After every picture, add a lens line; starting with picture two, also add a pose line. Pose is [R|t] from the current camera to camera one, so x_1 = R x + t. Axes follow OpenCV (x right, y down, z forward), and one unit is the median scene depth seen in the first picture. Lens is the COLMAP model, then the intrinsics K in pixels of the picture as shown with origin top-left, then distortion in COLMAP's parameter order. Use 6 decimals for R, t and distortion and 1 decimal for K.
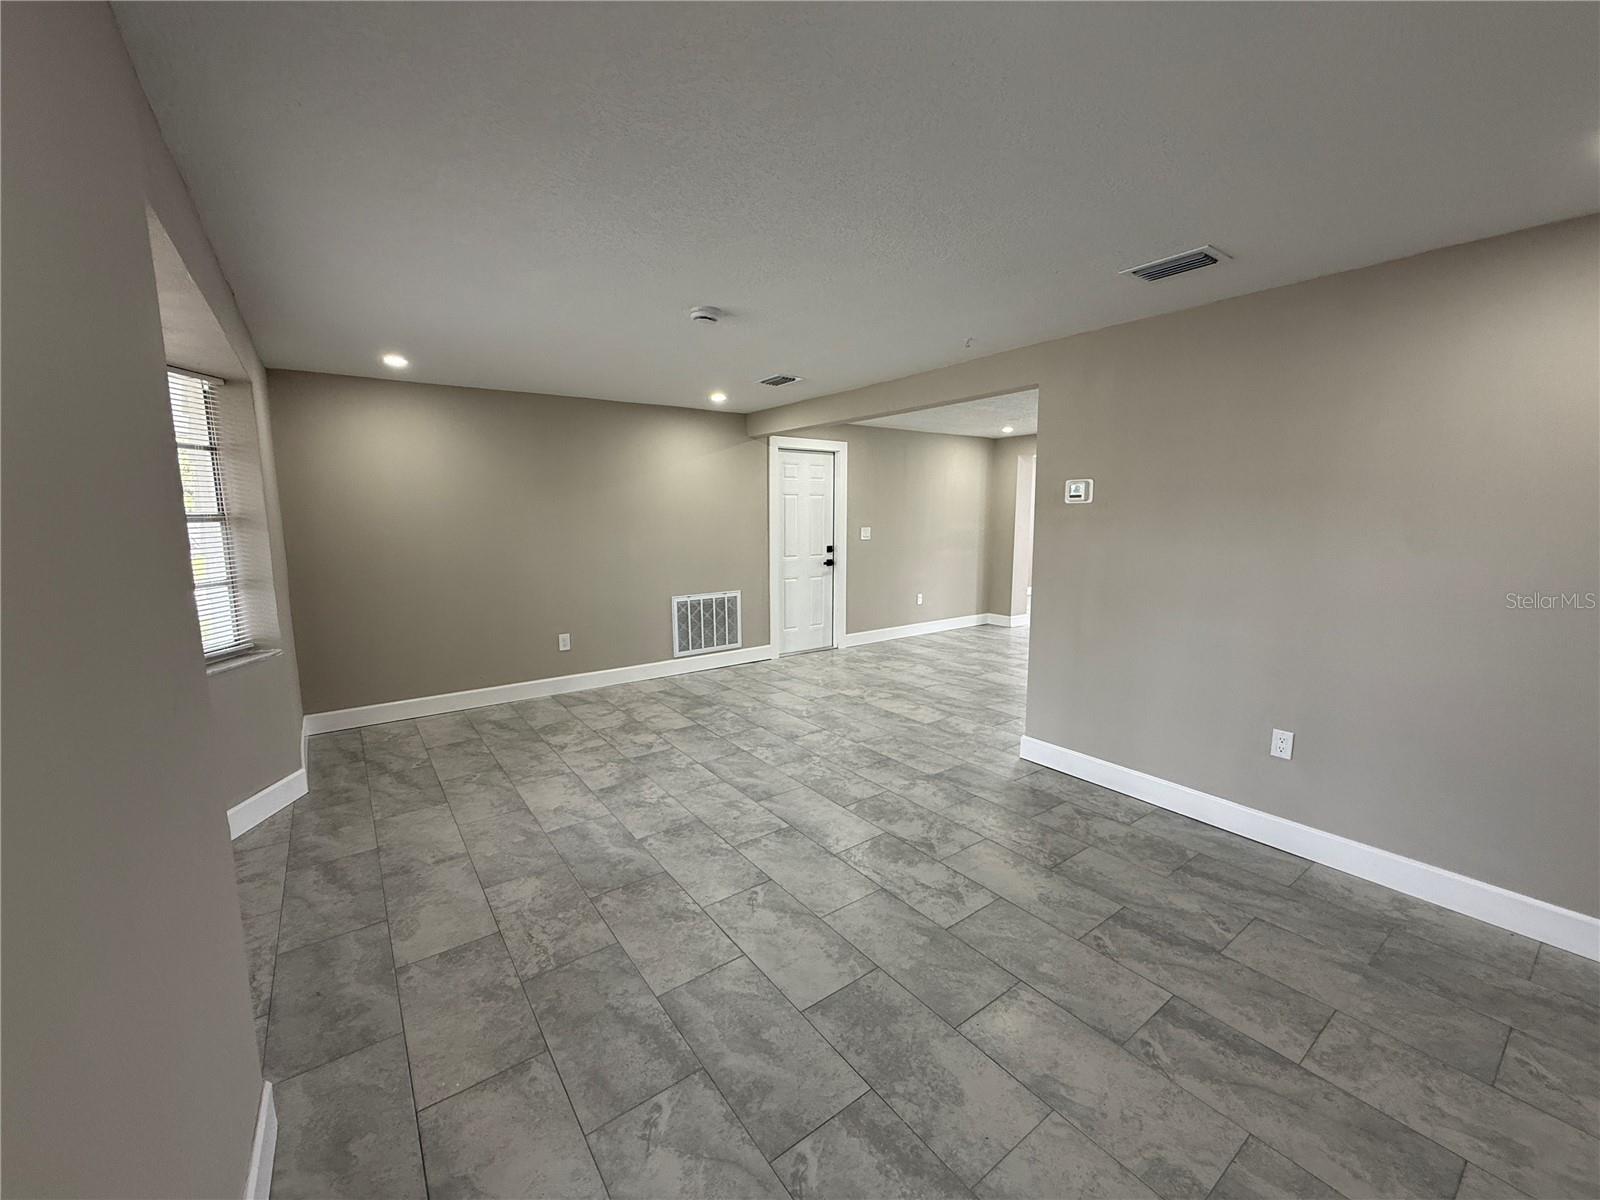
lens RADIAL K [[640.2, 0, 800.0], [0, 640.2, 600.0], [0, 0, 1]] dist [0.000033, -0.000121]
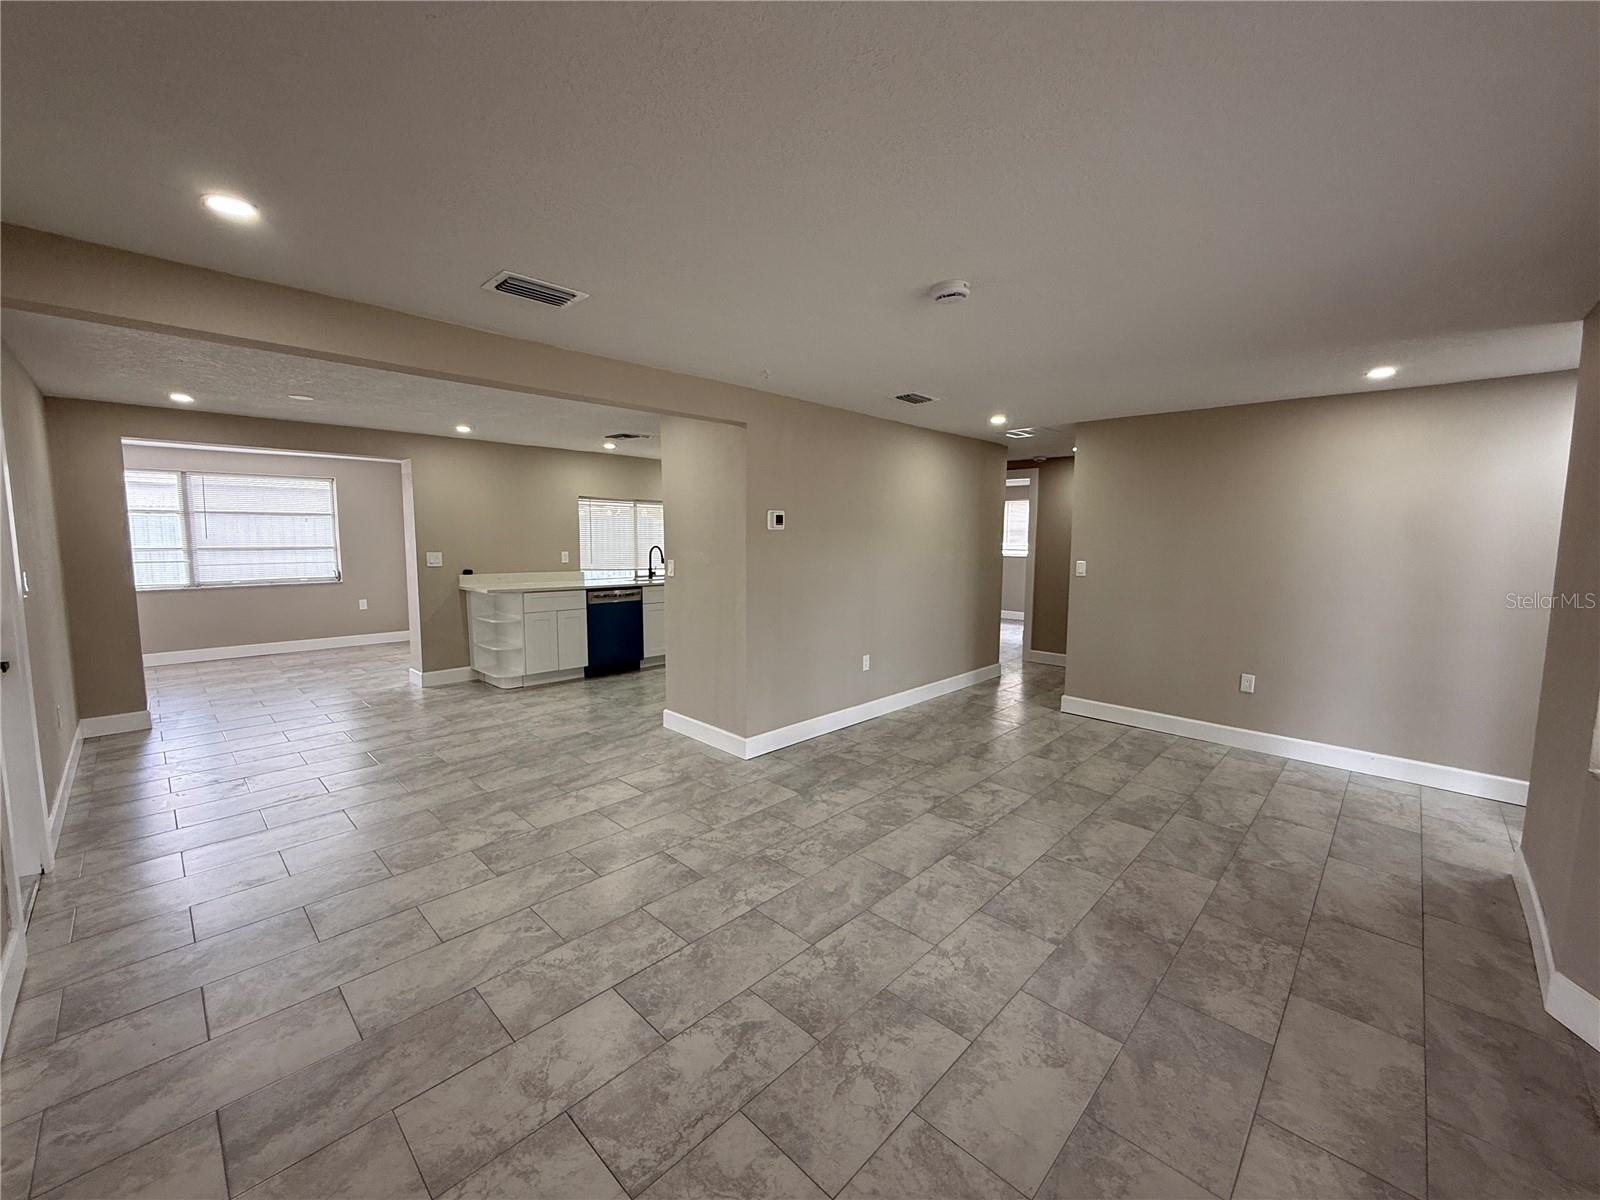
lens RADIAL K [[640.2, 0, 800.0], [0, 640.2, 600.0], [0, 0, 1]] dist [0.000033, -0.000121]
pose [[-0.173097, -0.100311, 0.979783, -0.799365], [0.128653, 0.983973, 0.123469, -0.162430], [-0.976466, 0.147424, -0.157417, 1.173310]]
